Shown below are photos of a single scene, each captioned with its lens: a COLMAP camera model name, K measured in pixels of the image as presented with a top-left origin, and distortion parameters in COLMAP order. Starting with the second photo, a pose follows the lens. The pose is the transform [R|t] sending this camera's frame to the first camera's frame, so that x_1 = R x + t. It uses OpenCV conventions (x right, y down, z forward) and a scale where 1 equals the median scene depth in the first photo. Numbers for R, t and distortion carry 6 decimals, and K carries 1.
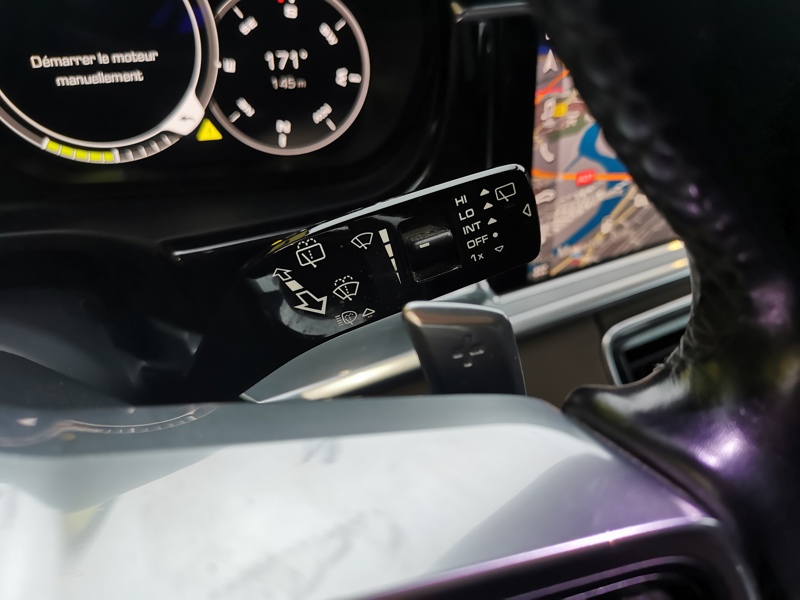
lens RADIAL K [[634.4, 0, 399.5], [0, 634.4, 295.6], [0, 0, 1]] dist [0.004924, -0.001996]
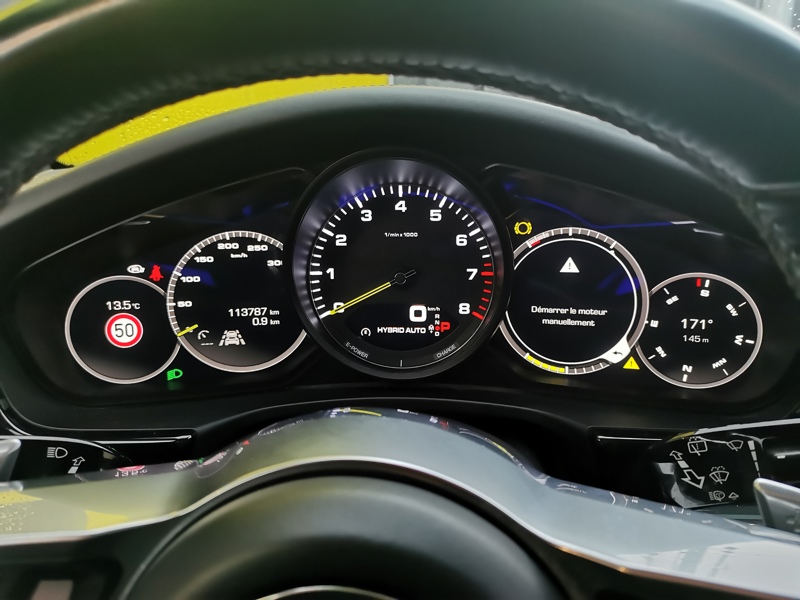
lens RADIAL K [[634.4, 0, 399.5], [0, 634.4, 295.6], [0, 0, 1]] dist [0.004924, -0.001996]
pose [[0.825140, 0.085581, -0.558409, 0.064672], [-0.275033, 0.924263, -0.264755, 0.136116], [0.493458, 0.372040, 0.786184, -0.490766]]
